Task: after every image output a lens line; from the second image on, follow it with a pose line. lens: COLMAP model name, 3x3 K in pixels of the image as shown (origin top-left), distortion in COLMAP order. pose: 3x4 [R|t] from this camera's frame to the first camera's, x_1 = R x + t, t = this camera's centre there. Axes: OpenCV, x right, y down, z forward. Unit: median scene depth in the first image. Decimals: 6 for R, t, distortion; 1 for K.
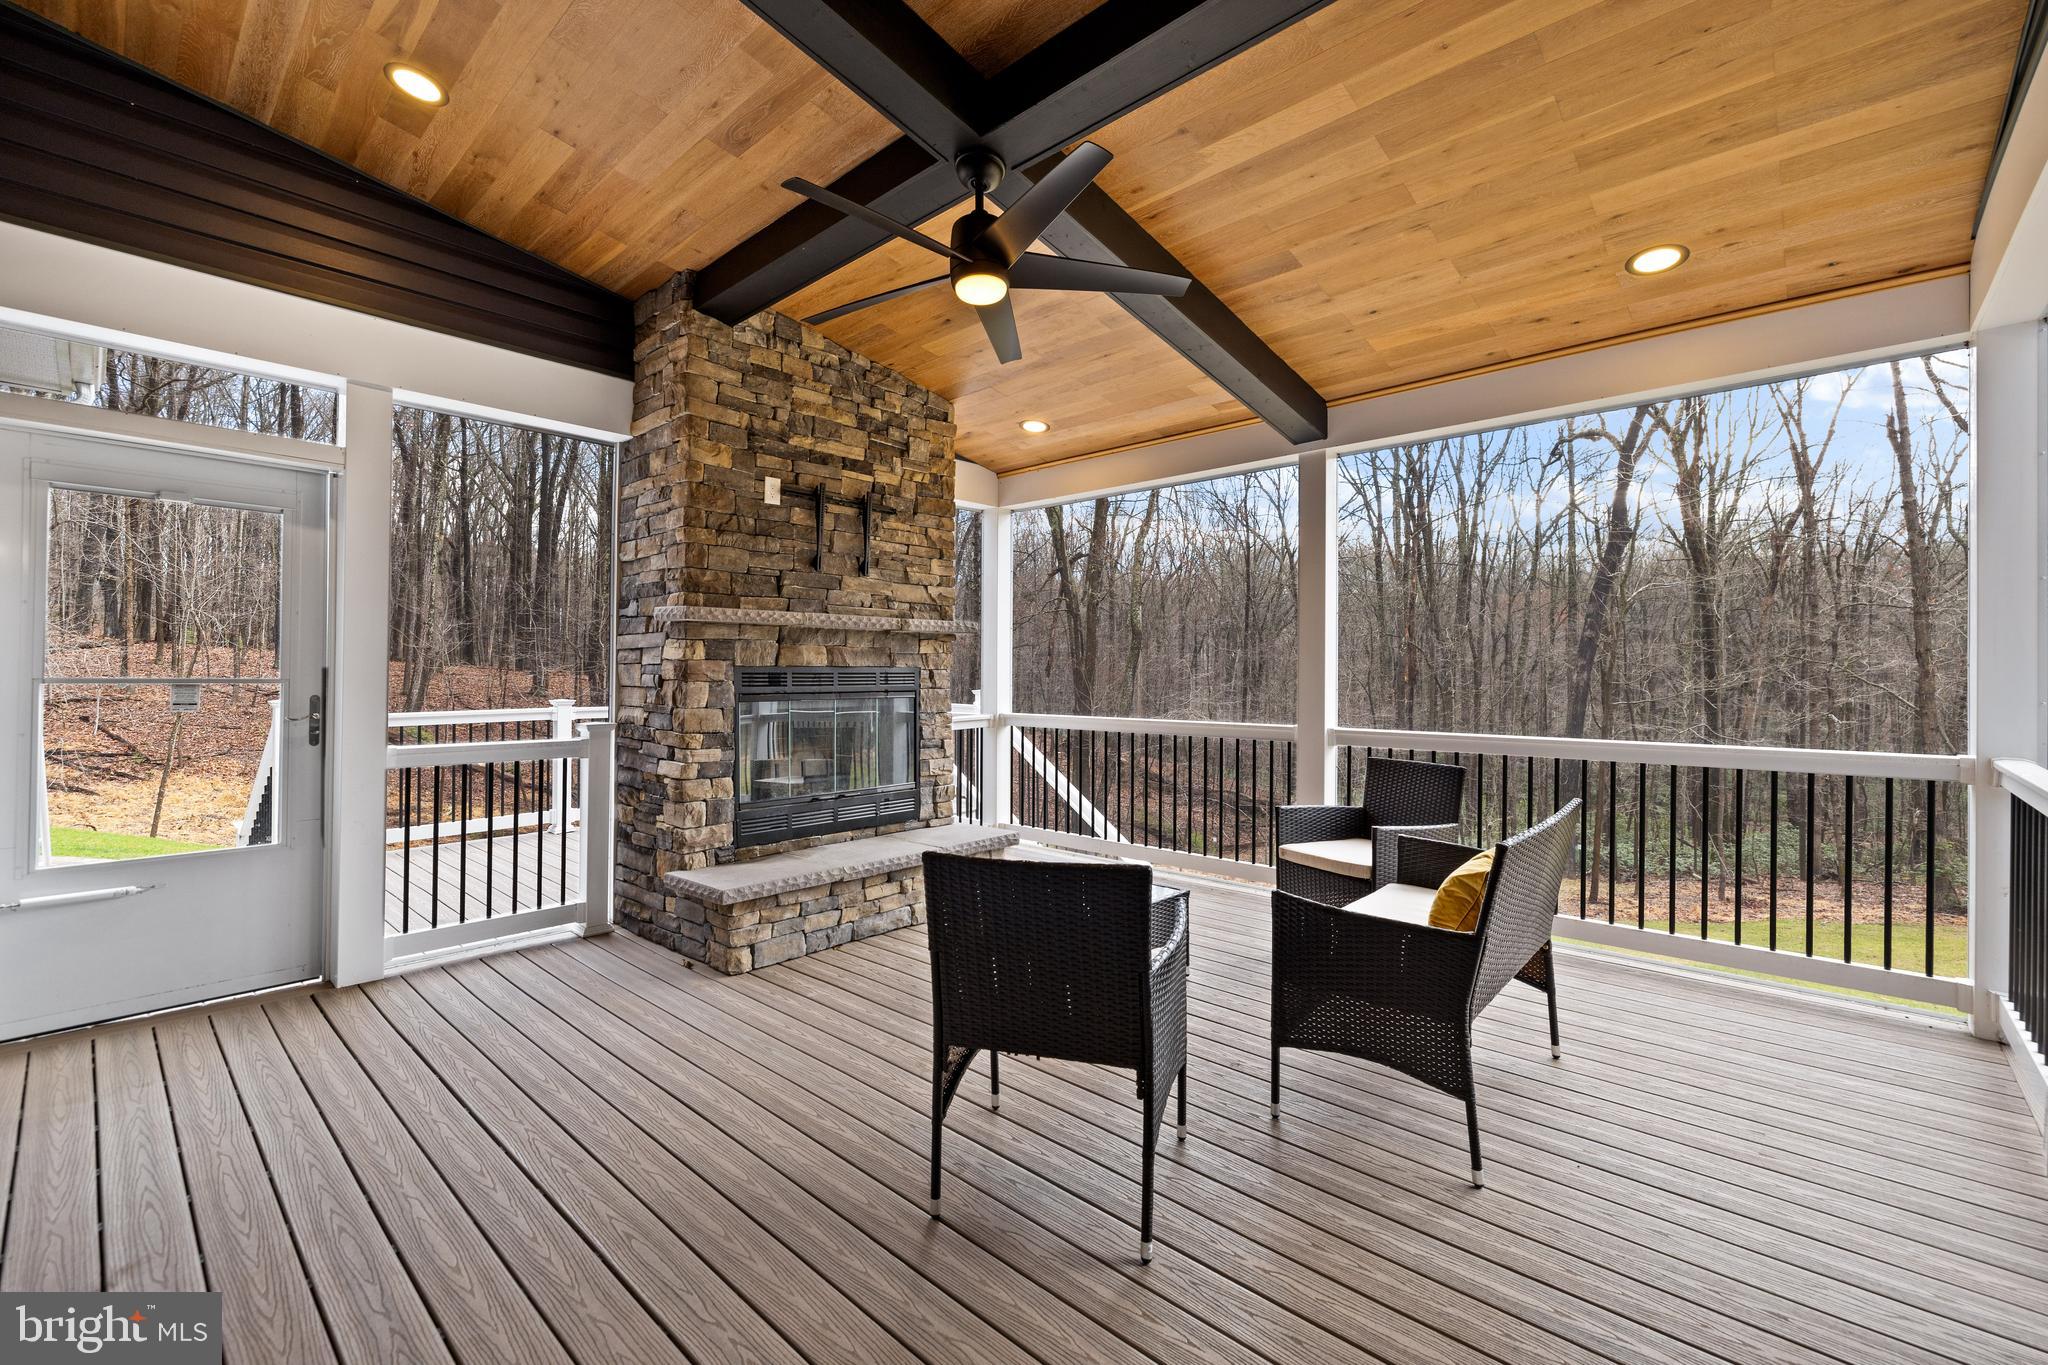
lens RADIAL K [[864.9, 0, 1023.7], [0, 864.9, 672.1], [0, 0, 1]] dist [-0.001434, -0.000365]
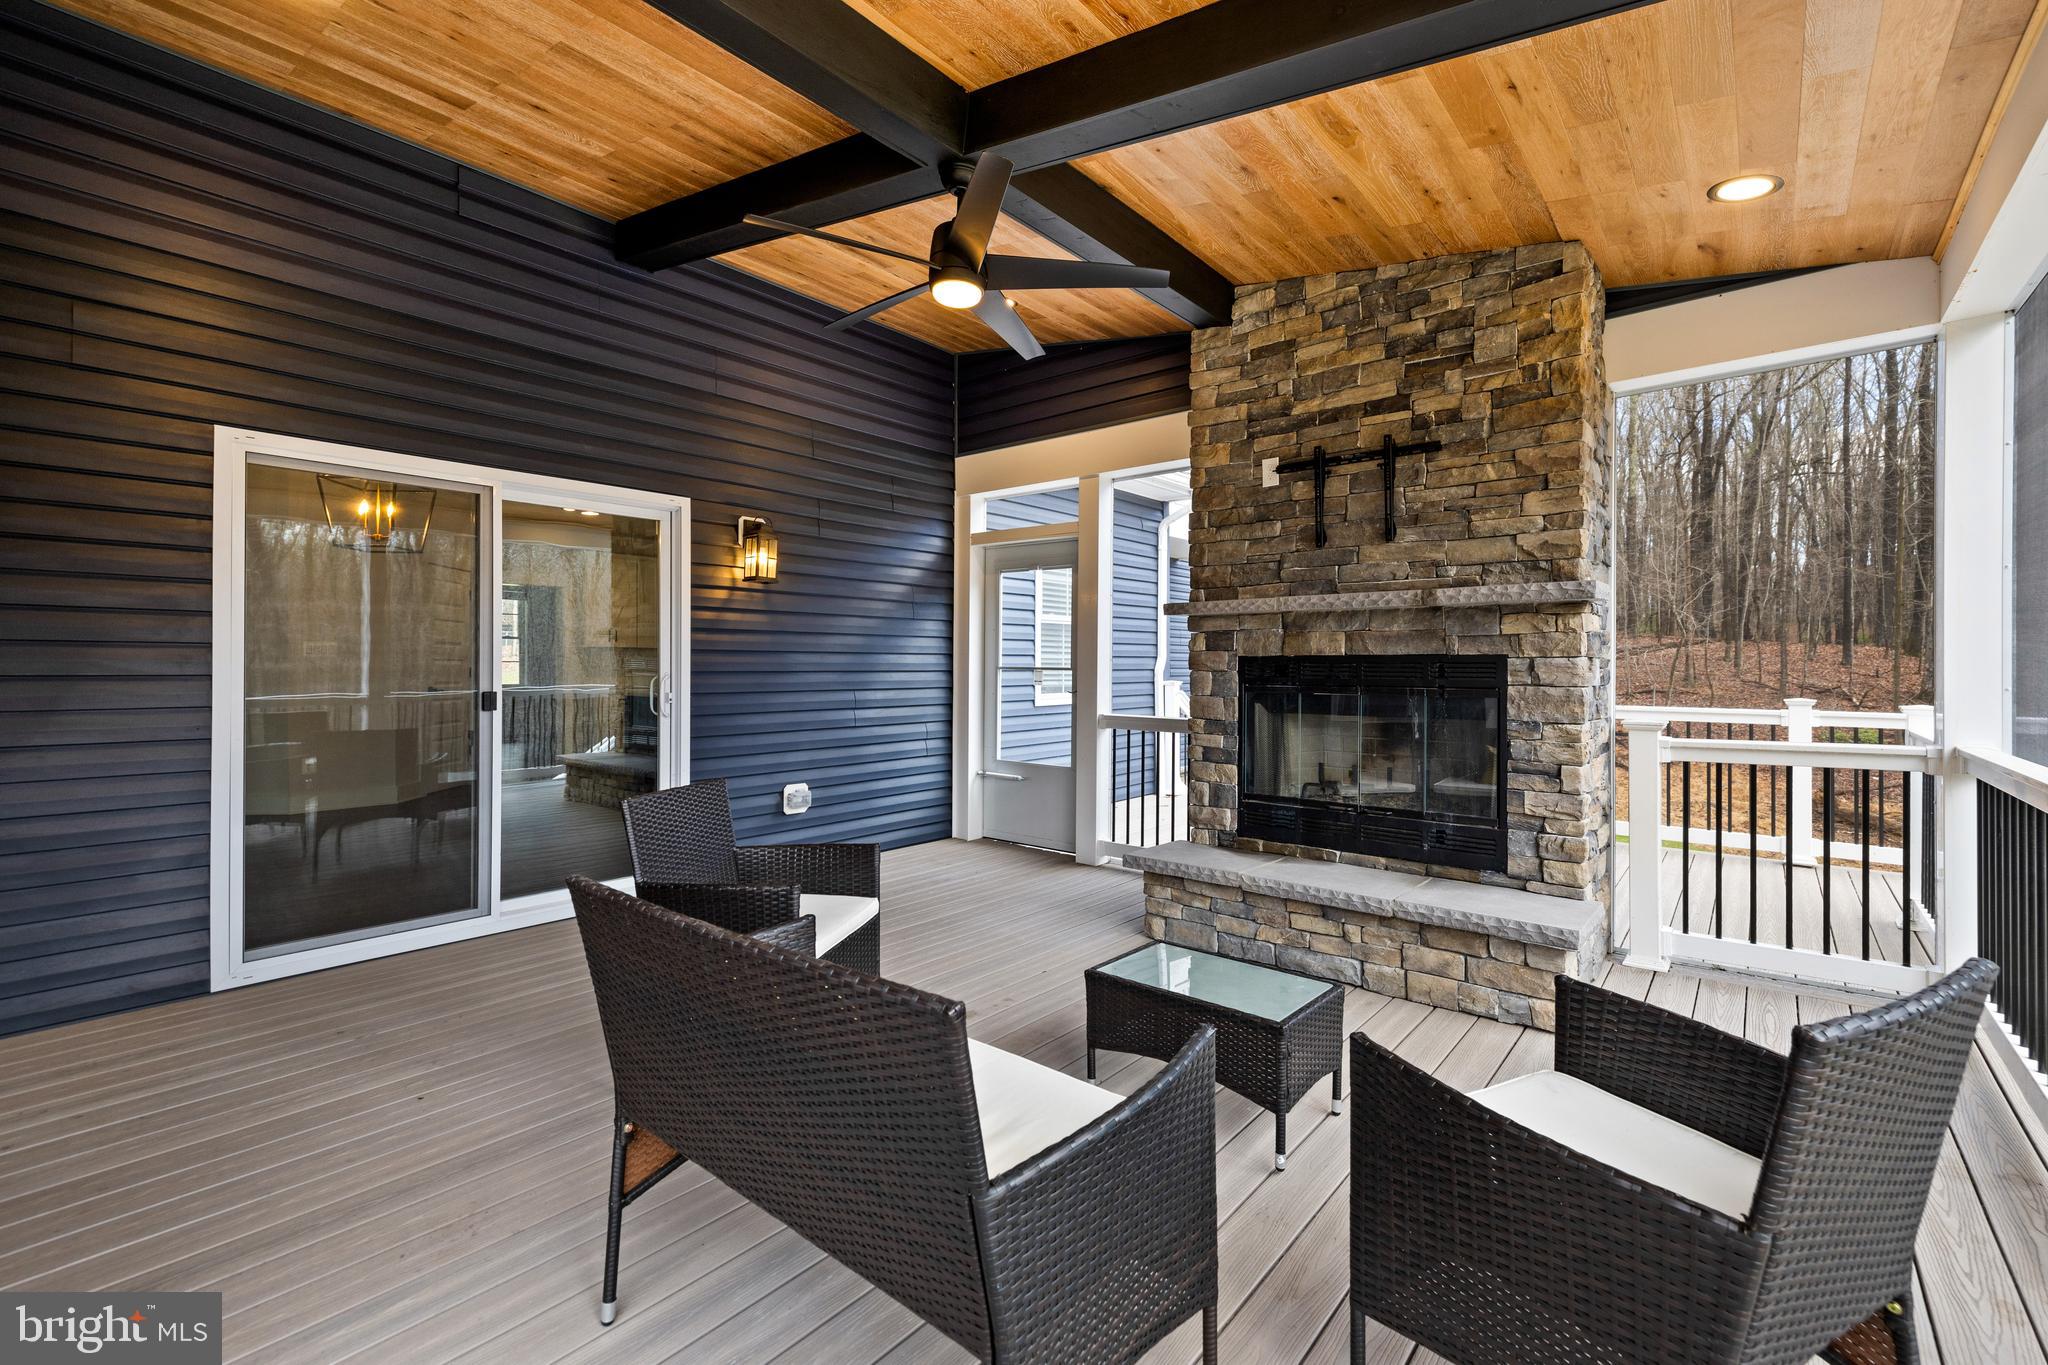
lens RADIAL K [[864.9, 0, 1023.7], [0, 864.9, 672.1], [0, 0, 1]] dist [-0.001434, -0.000365]
pose [[0.037257, 0.007303, -0.999279, 0.634097], [0.000589, 0.999973, 0.007330, 0.003740], [0.999306, -0.000862, 0.037251, 0.669389]]
